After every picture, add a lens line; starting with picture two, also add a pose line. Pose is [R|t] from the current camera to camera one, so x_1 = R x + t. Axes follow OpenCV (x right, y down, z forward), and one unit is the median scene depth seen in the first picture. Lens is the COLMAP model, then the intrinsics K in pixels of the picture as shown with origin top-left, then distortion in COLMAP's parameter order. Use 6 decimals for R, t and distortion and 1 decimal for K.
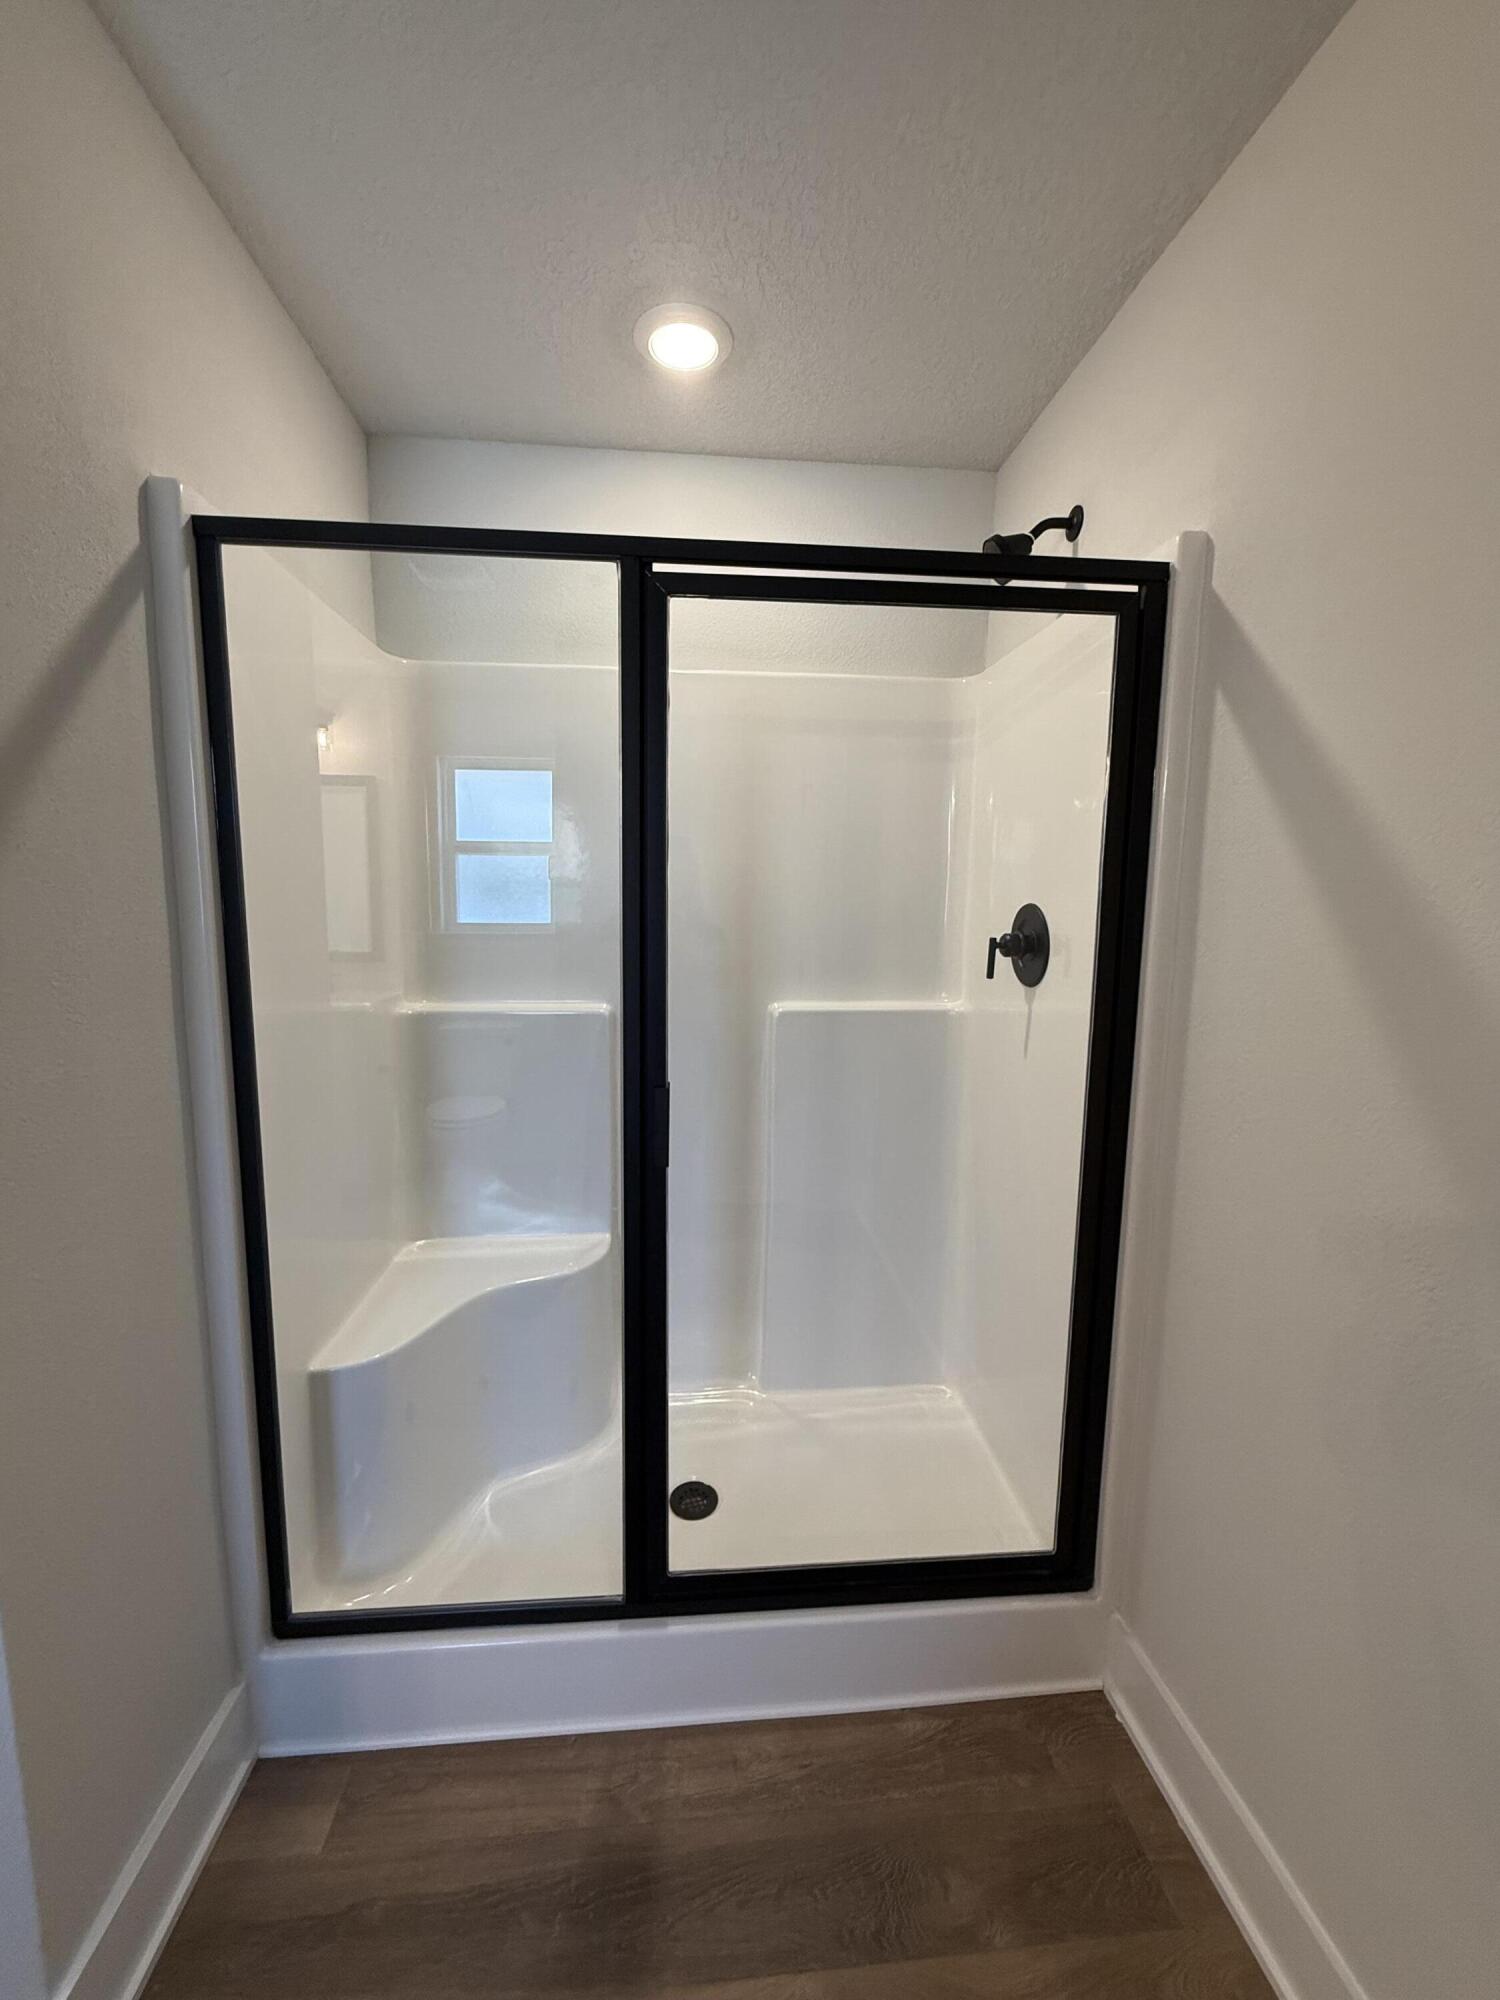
lens RADIAL K [[809.1, 0, 750.0], [0, 809.1, 1000.0], [0, 0, 1]] dist [0.000179, 0.000079]
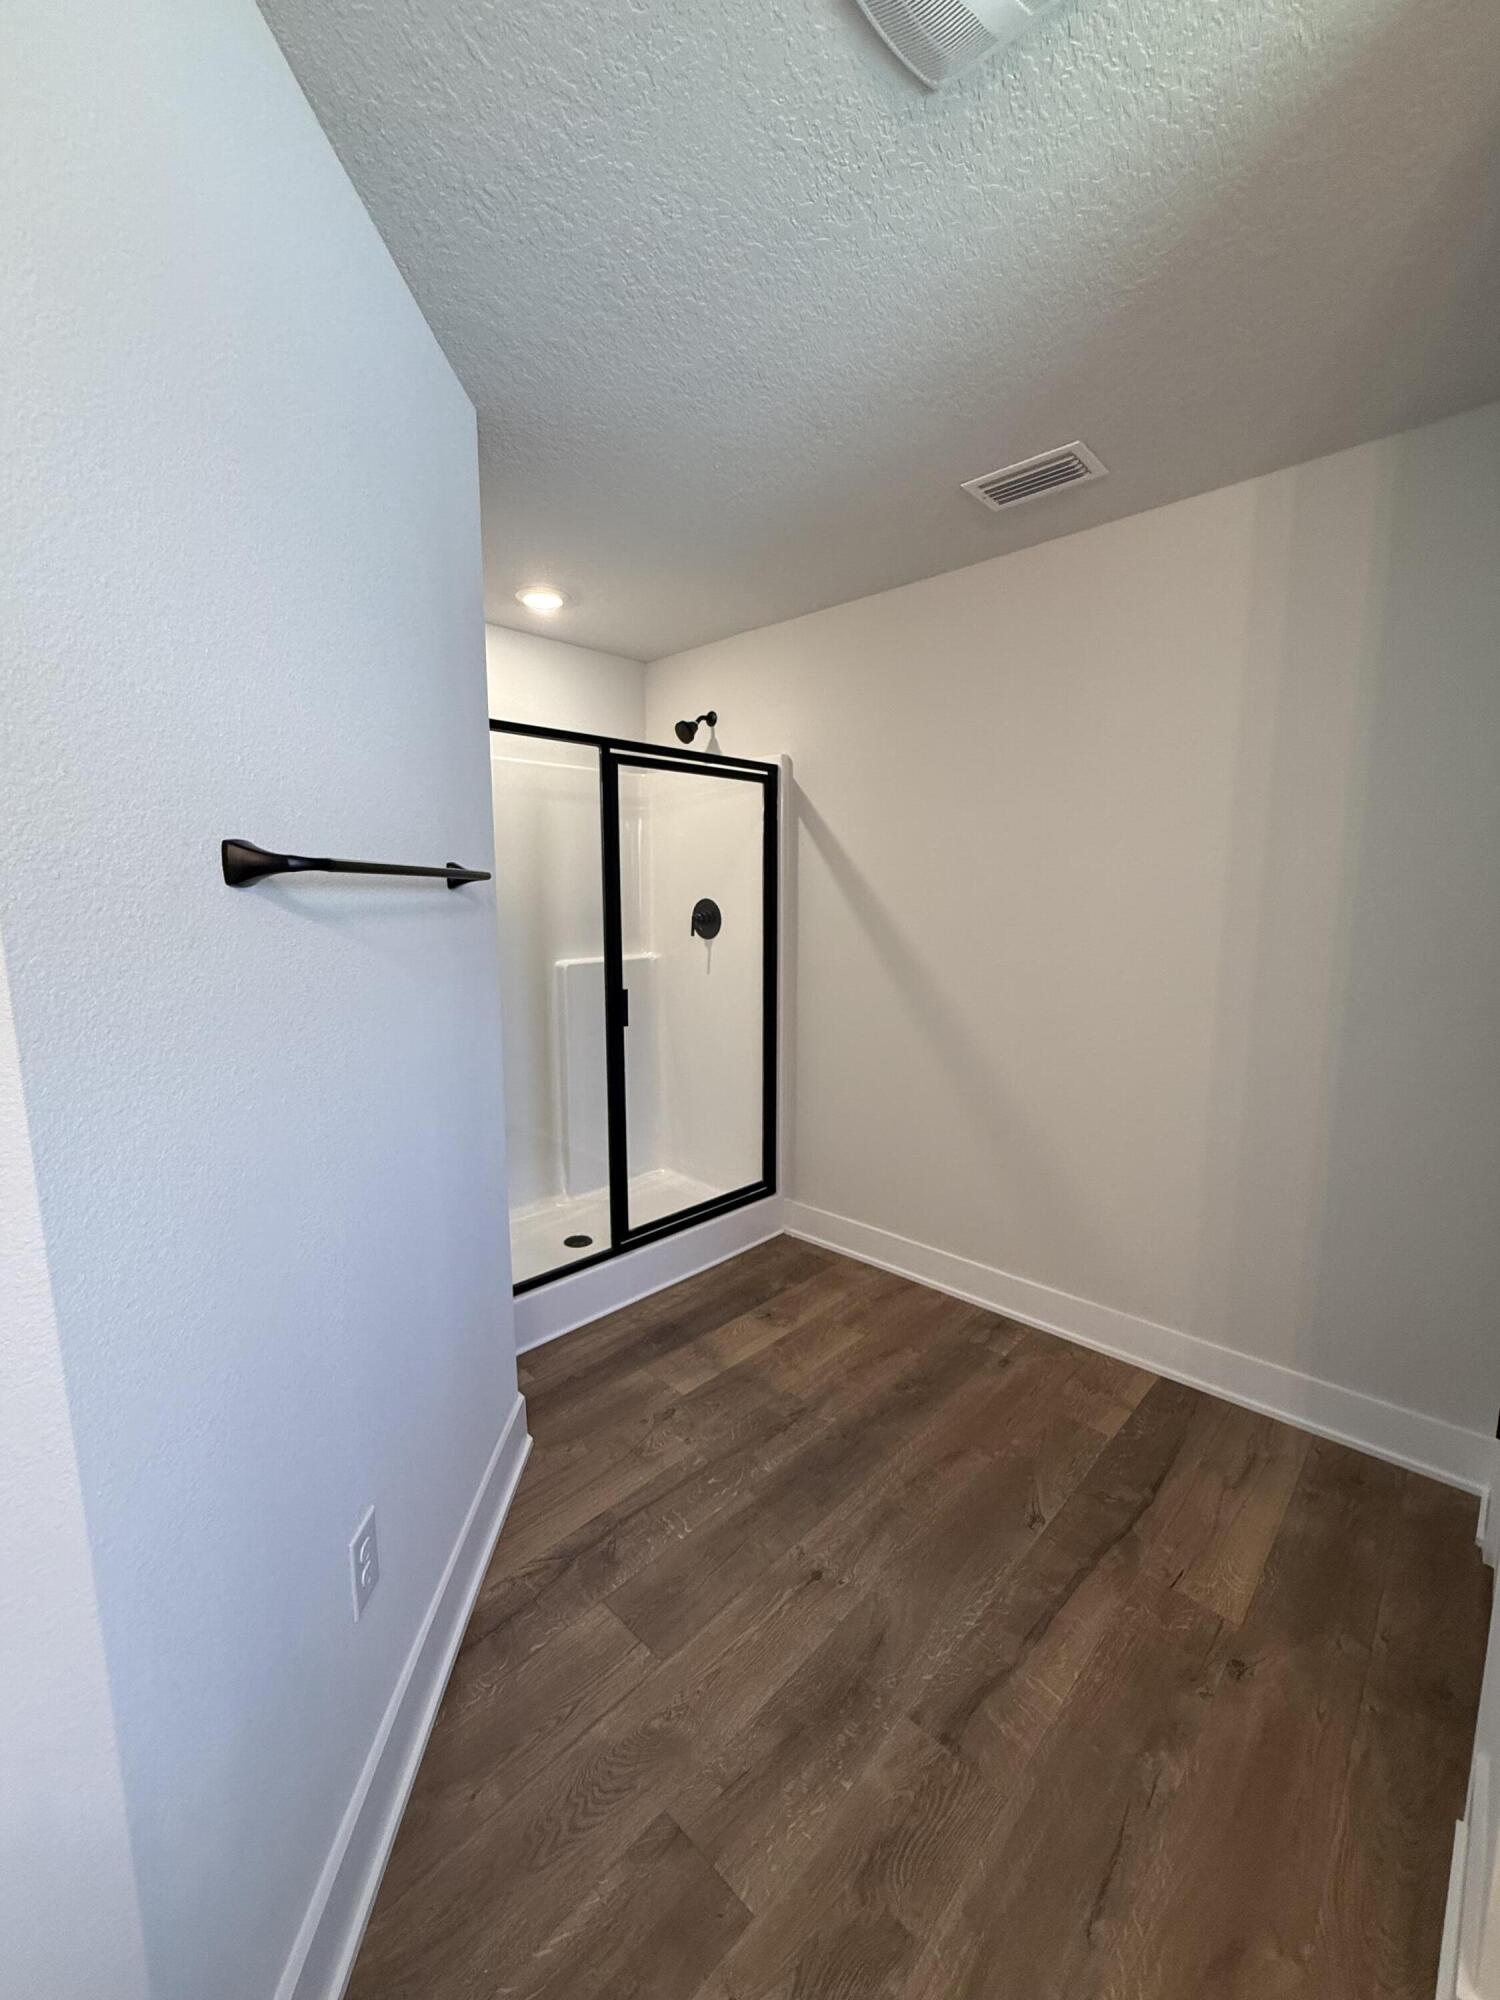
lens RADIAL K [[809.1, 0, 750.0], [0, 809.1, 1000.0], [0, 0, 1]] dist [0.000179, 0.000079]
pose [[0.754099, -0.103289, 0.648588, -1.244283], [0.094549, 0.994342, 0.048422, 0.064178], [-0.649920, 0.024808, 0.759598, -0.841475]]
